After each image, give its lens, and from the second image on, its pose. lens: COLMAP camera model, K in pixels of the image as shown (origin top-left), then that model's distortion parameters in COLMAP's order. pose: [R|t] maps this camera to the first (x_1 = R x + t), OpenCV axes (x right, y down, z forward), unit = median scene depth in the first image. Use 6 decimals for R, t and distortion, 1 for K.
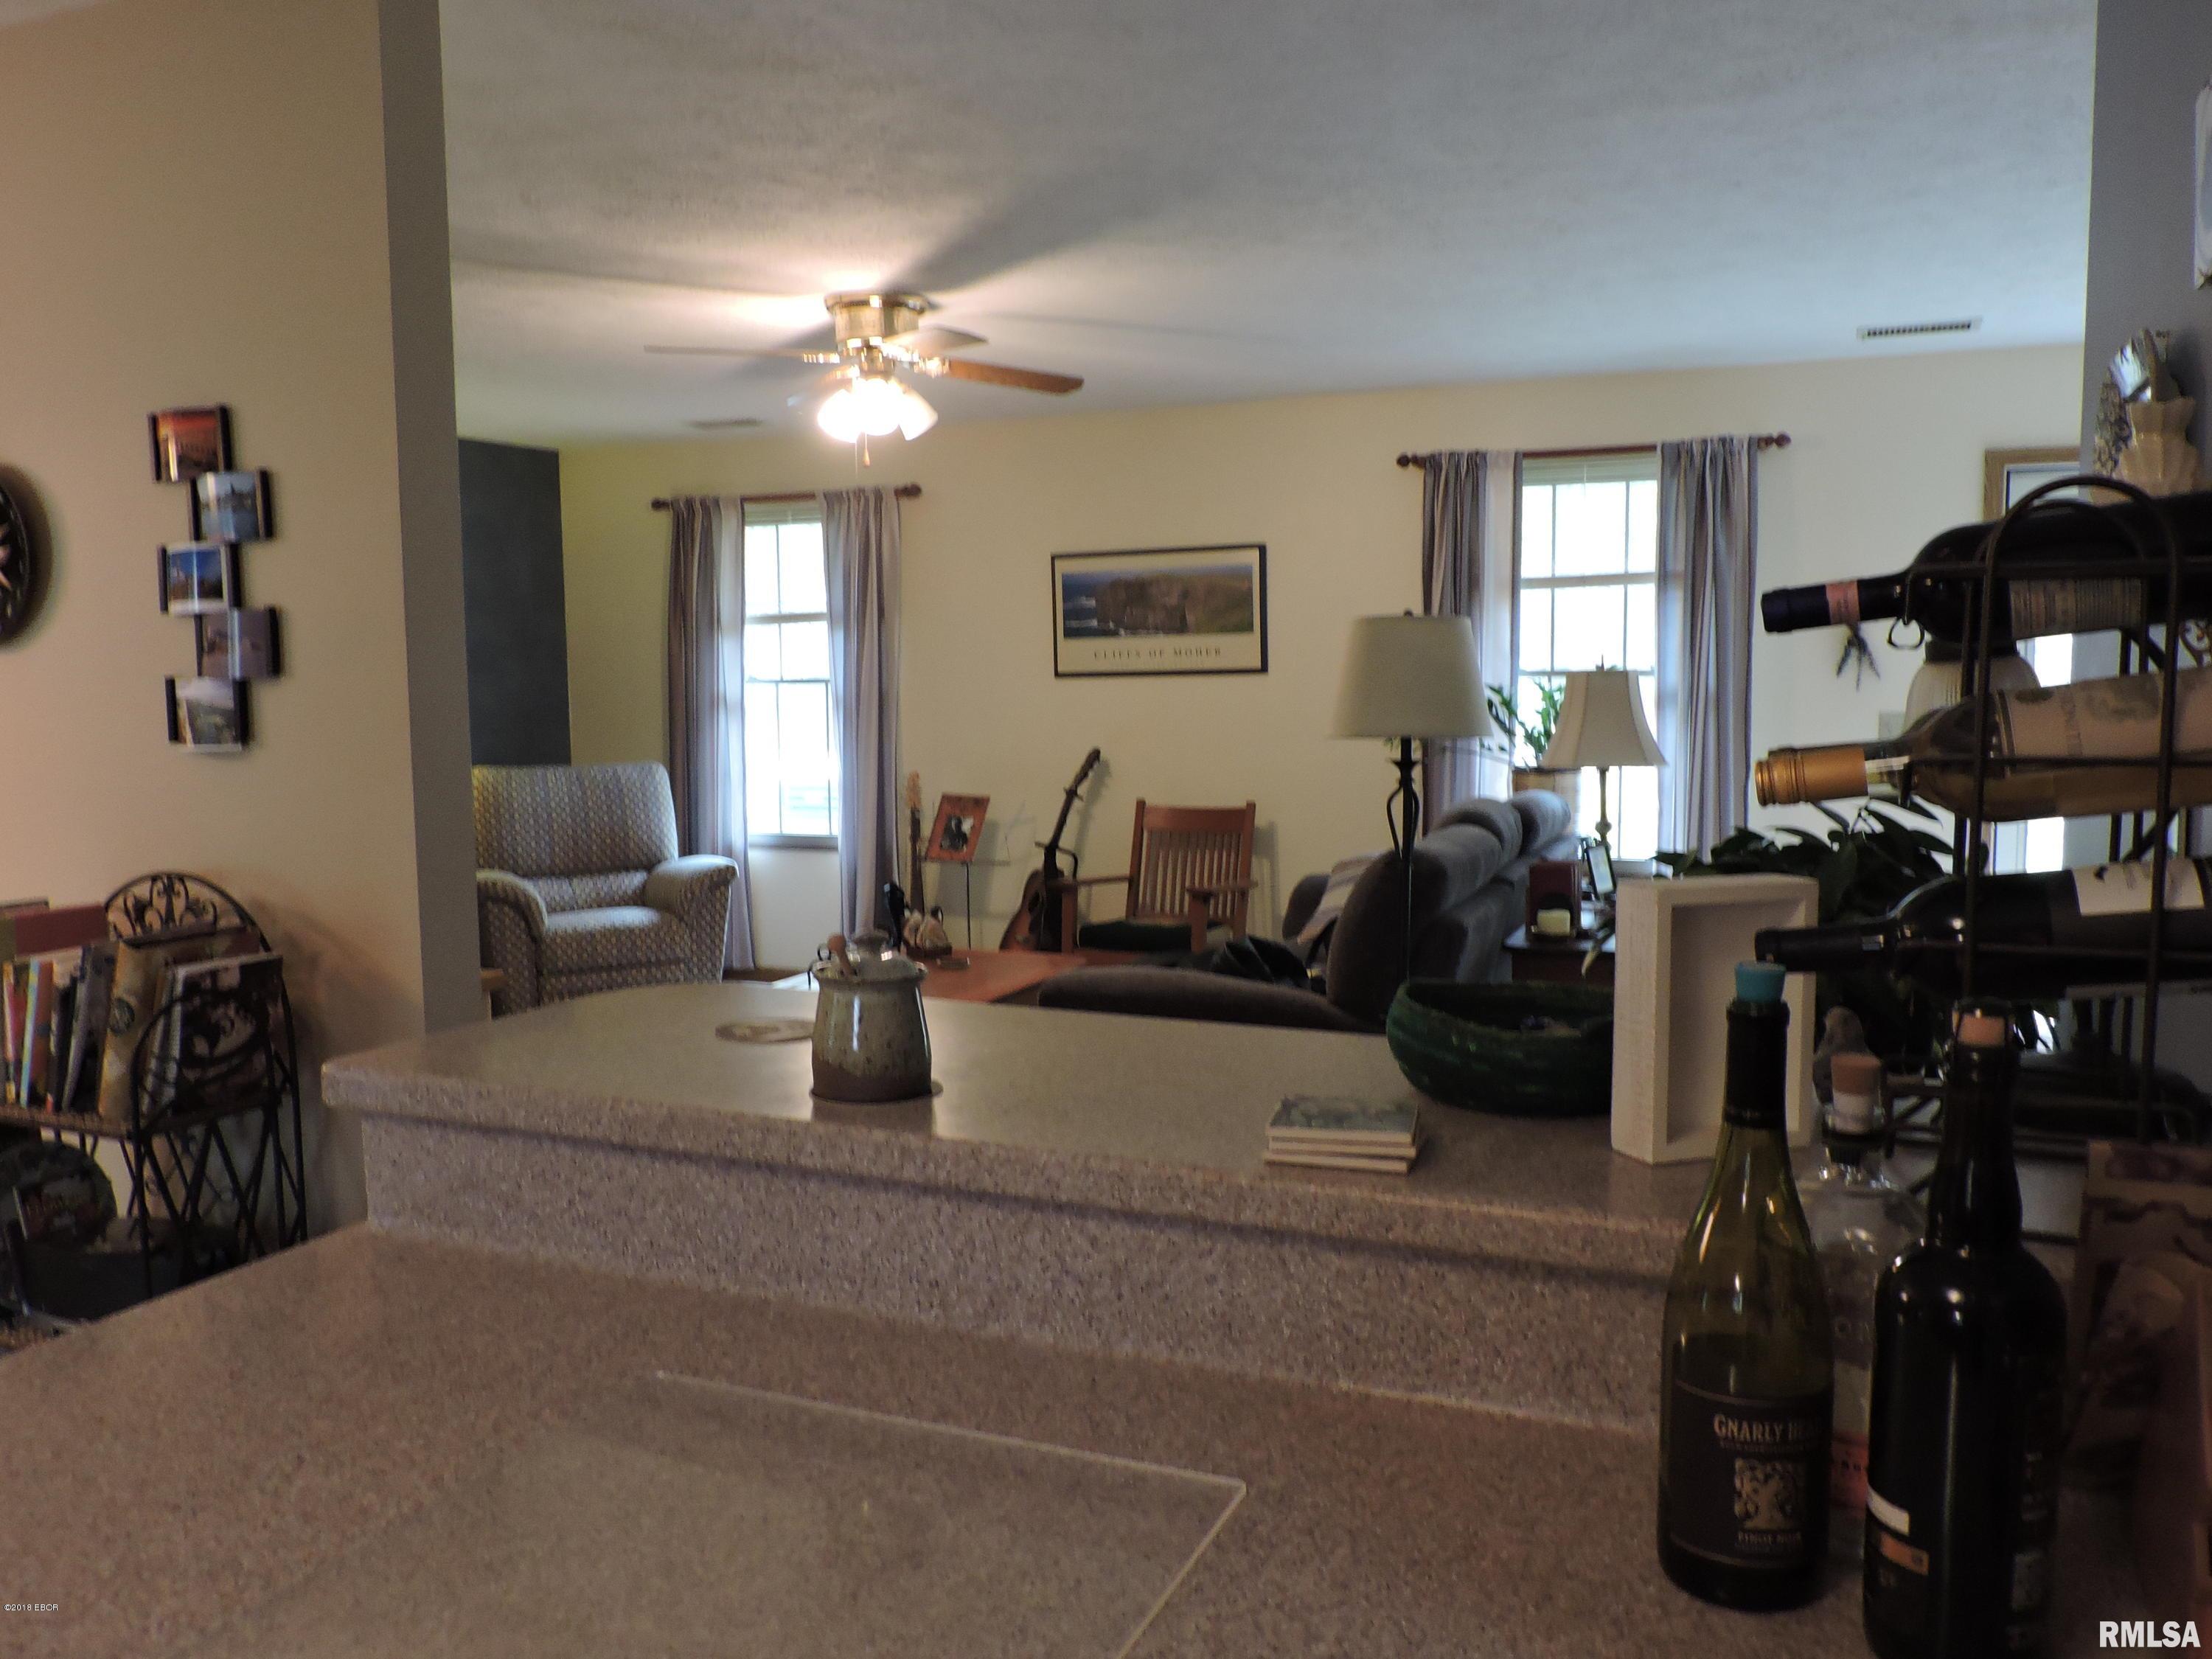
lens RADIAL K [[1763.5, 0, 1104.8], [0, 1763.5, 836.0], [0, 0, 1]] dist [-0.011958, -0.000189]
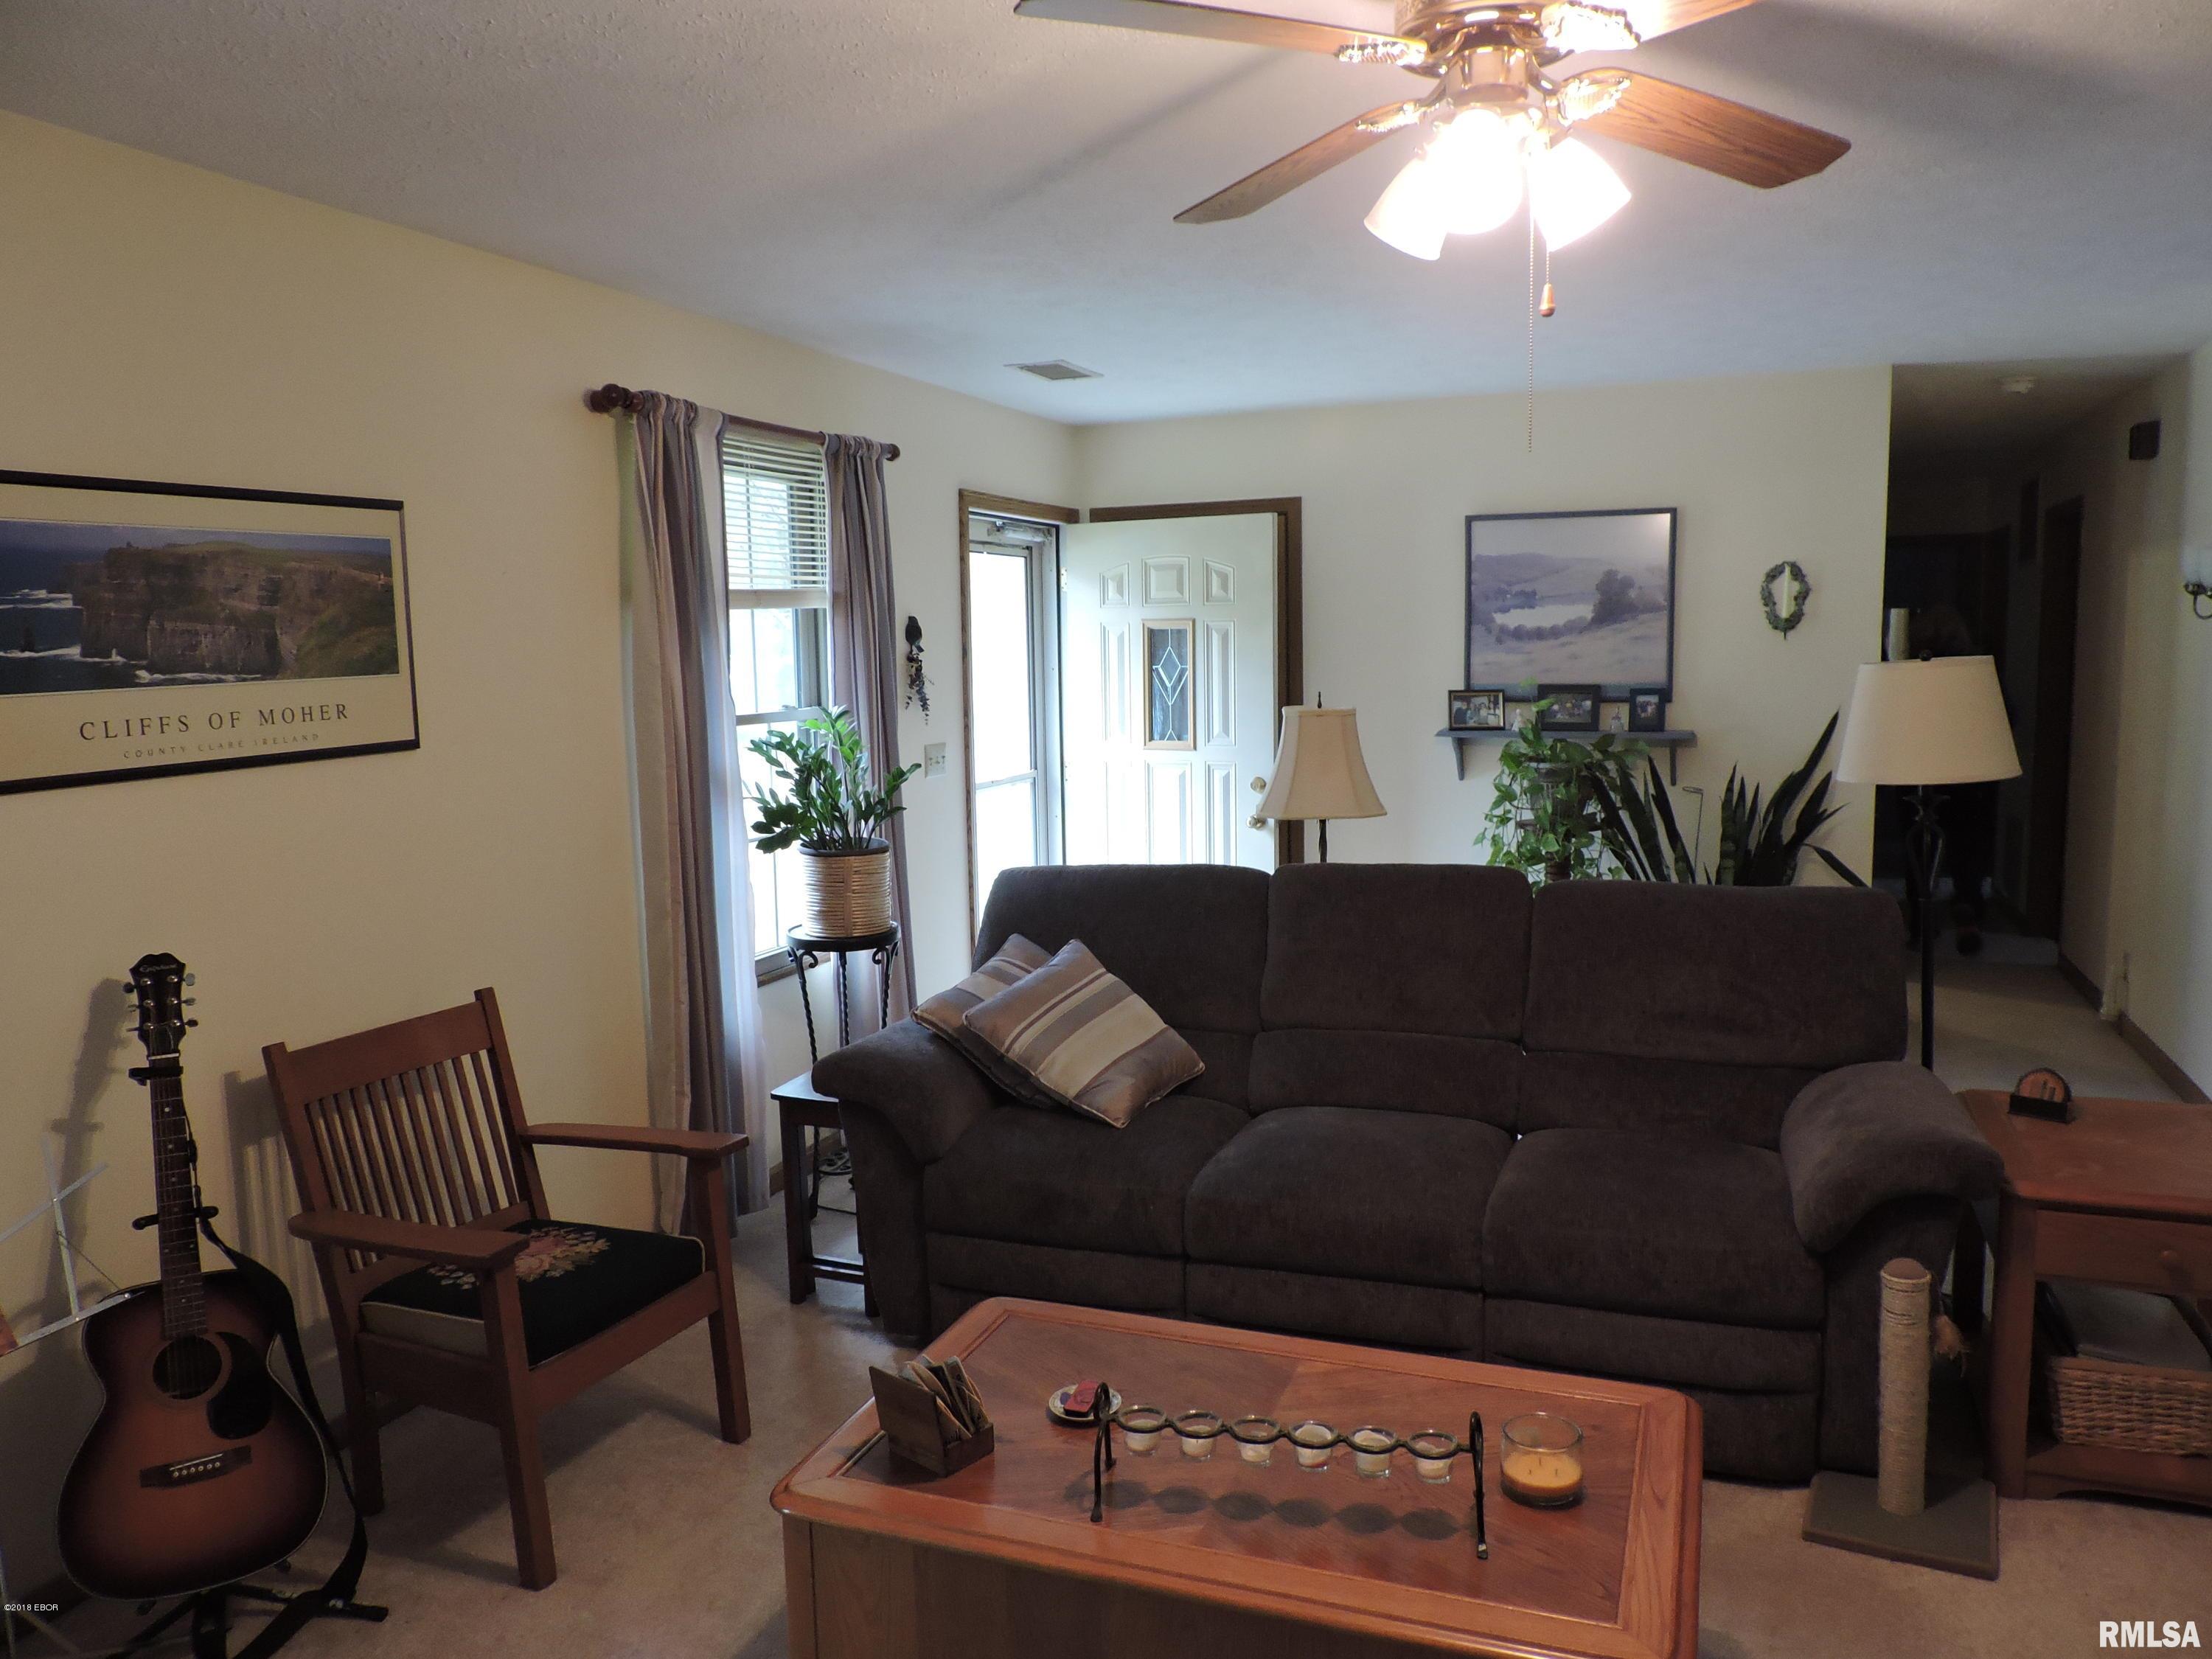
lens RADIAL K [[1582.5, 0, 1123.8], [0, 1582.5, 830.1], [0, 0, 1]] dist [-0.010623, -0.008850]
pose [[-0.052549, -0.109809, 0.992563, -0.402653], [0.110931, 0.987143, 0.115082, -0.102193], [-0.992438, 0.116154, -0.039692, 0.835753]]
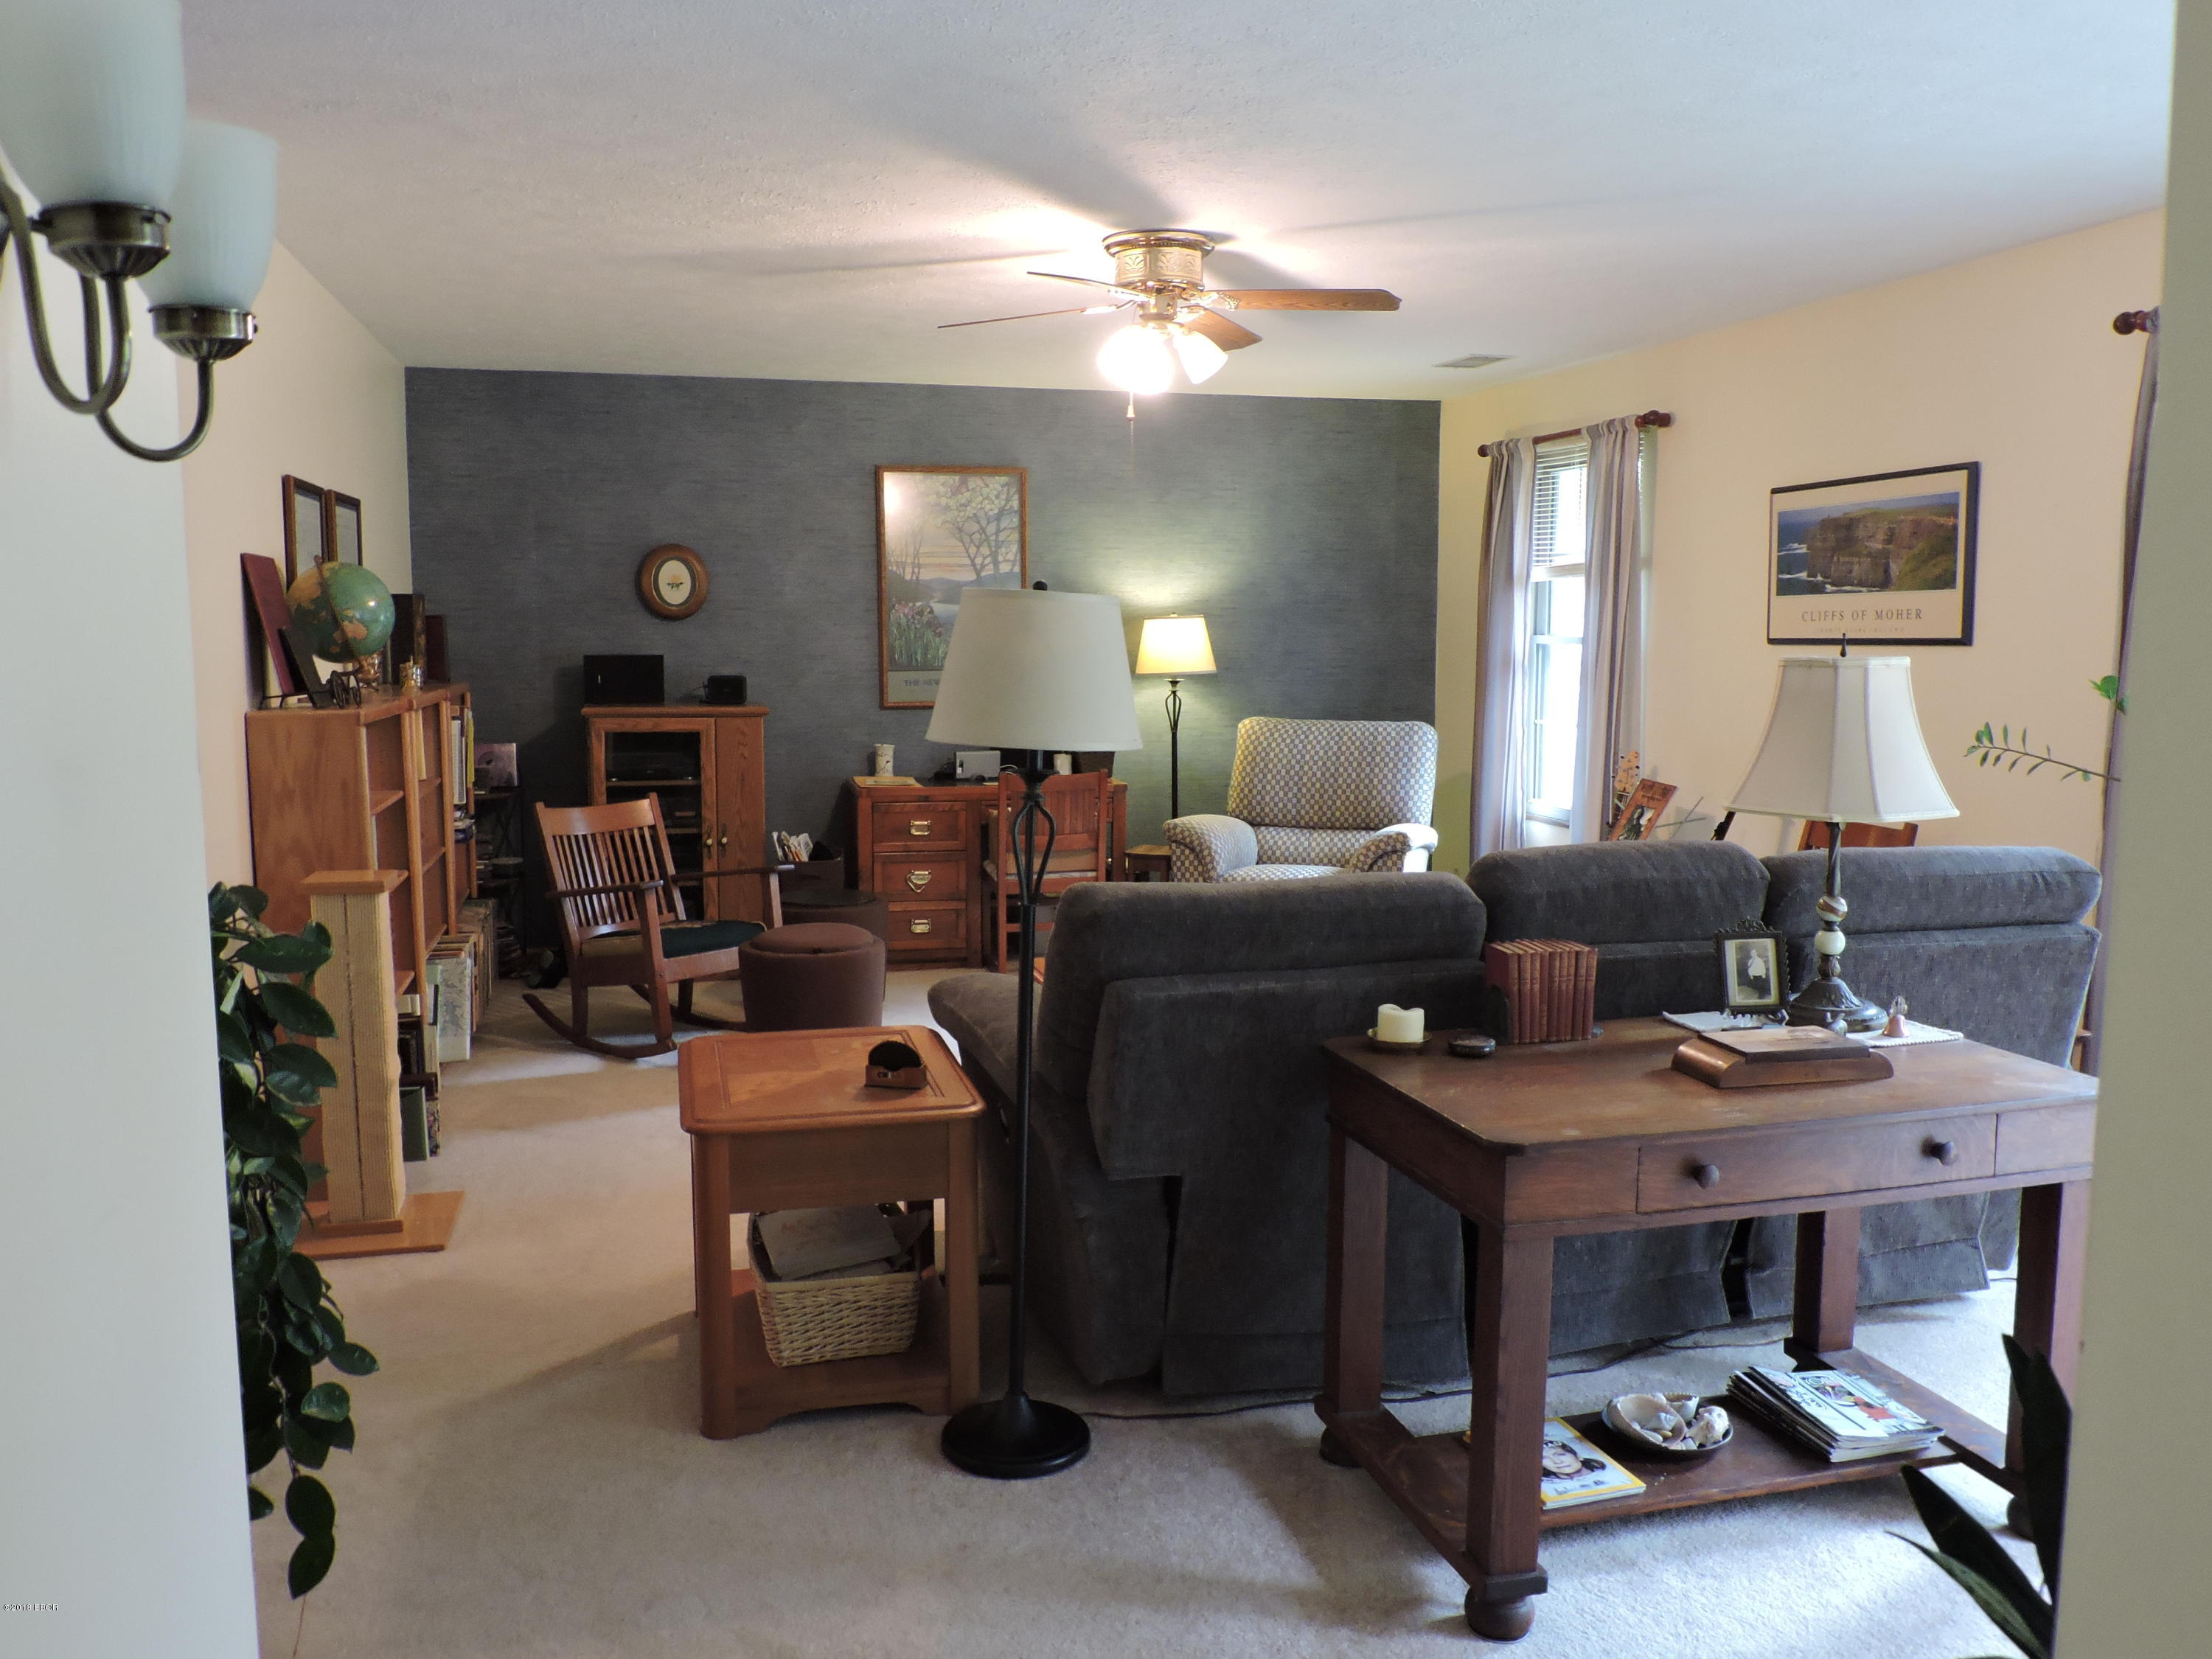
lens RADIAL K [[1779.2, 0, 1121.0], [0, 1779.2, 820.4], [0, 0, 1]] dist [0.001242, 0.004524]
pose [[0.622456, 0.100459, -0.776181, 0.453198], [-0.080829, 0.994676, 0.063918, -0.042157], [0.778470, 0.022951, 0.627262, 0.298778]]
